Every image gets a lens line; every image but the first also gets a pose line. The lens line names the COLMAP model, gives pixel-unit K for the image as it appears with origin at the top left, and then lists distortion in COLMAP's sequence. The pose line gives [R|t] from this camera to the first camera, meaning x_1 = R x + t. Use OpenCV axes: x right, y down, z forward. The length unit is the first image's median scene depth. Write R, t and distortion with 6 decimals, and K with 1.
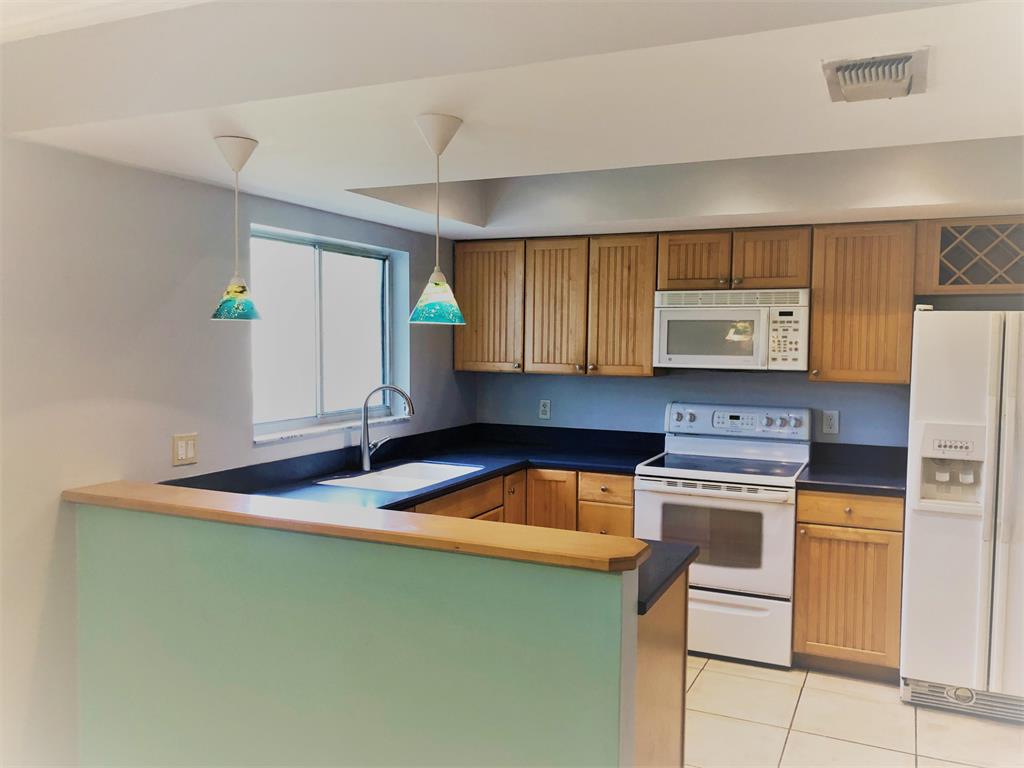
lens RADIAL K [[847.3, 0, 512.0], [0, 847.3, 384.0], [0, 0, 1]] dist [0.043767, -0.069366]
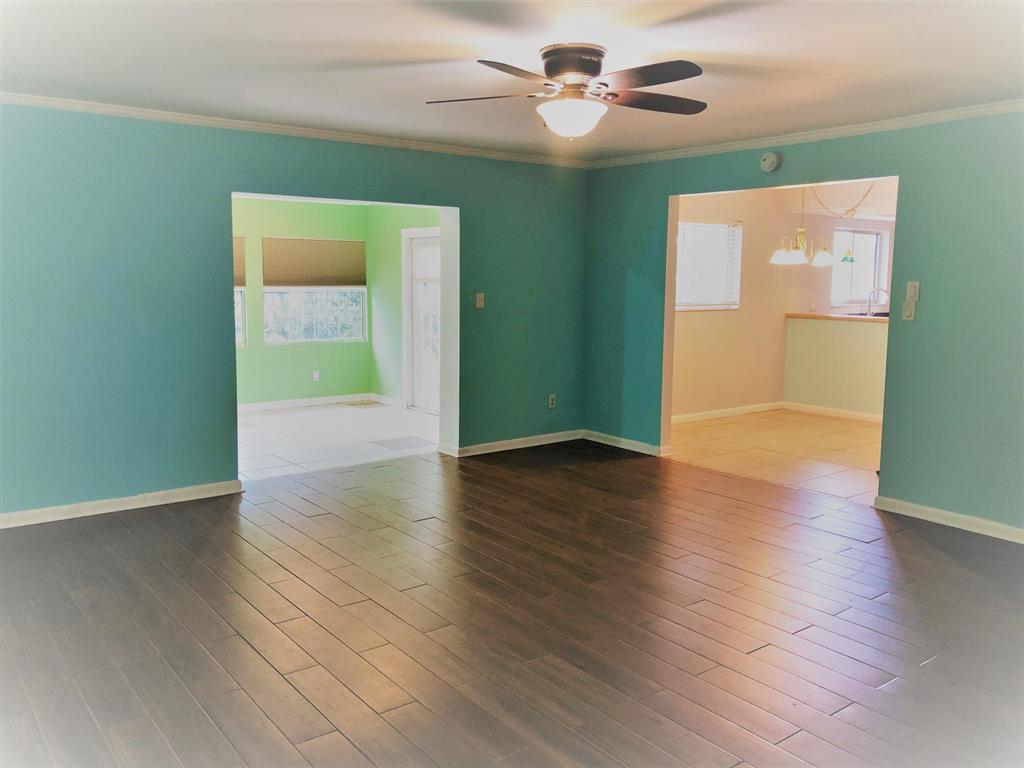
lens RADIAL K [[842.3, 0, 507.7], [0, 842.3, 382.3], [0, 0, 1]] dist [0.004678, 0.000887]
pose [[0.884923, 0.056032, -0.462354, 0.045502], [-0.023336, 0.996824, 0.076141, 0.112352], [0.465152, -0.056589, 0.883420, -1.674079]]
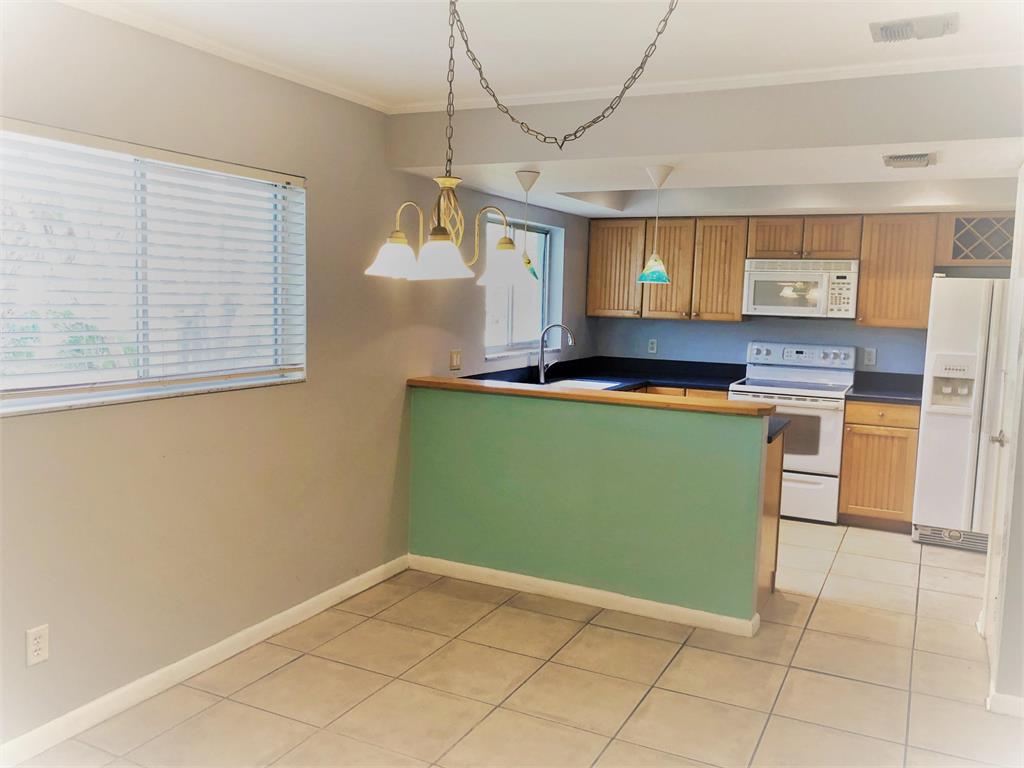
lens RADIAL K [[842.3, 0, 507.7], [0, 842.3, 382.3], [0, 0, 1]] dist [0.004678, 0.000887]
pose [[0.999161, 0.018861, -0.036358, -0.177509], [-0.016928, 0.998464, 0.052746, 0.026423], [0.037297, -0.052087, 0.997946, -0.424571]]
